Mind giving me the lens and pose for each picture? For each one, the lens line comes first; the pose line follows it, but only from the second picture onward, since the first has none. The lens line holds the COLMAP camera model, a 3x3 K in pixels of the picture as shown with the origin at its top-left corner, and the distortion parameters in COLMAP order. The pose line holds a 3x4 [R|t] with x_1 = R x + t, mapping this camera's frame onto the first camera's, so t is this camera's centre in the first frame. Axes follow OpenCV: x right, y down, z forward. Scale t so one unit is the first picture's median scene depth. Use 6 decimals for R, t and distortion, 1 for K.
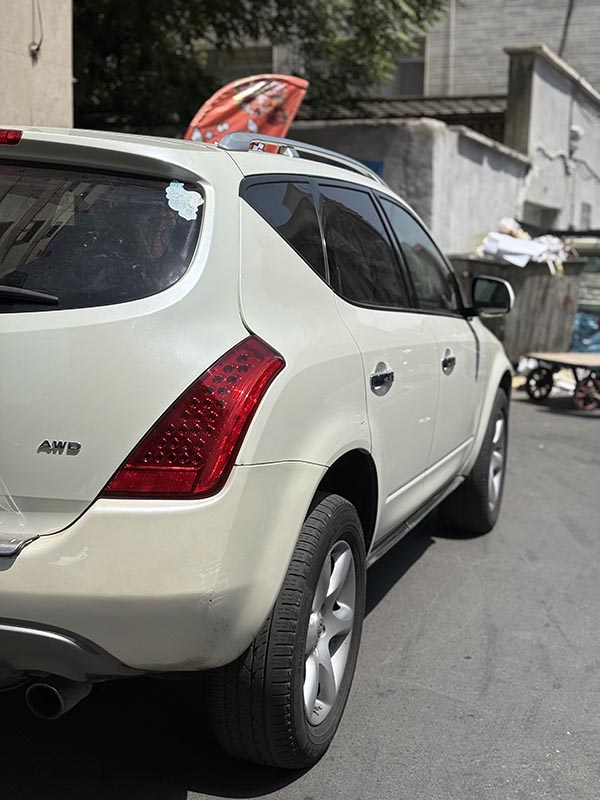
lens RADIAL K [[1190.7, 0, 300.0], [0, 1190.7, 400.0], [0, 0, 1]] dist [0.255113, -1.139416]
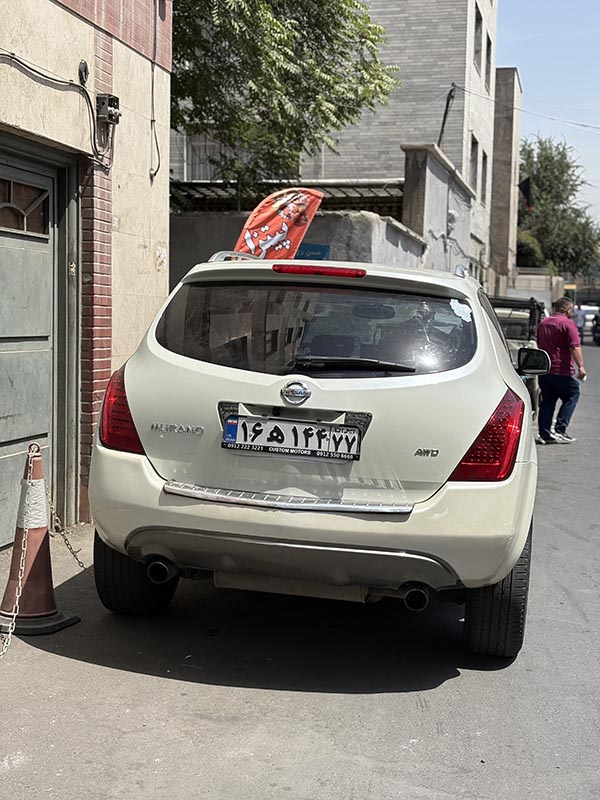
lens RADIAL K [[1190.7, 0, 300.0], [0, 1190.7, 400.0], [0, 0, 1]] dist [0.255113, -1.139416]
pose [[0.987137, -0.013858, 0.159275, -0.225801], [0.021373, 0.998732, -0.045571, 0.012939], [-0.158442, 0.048389, 0.986182, -0.241044]]
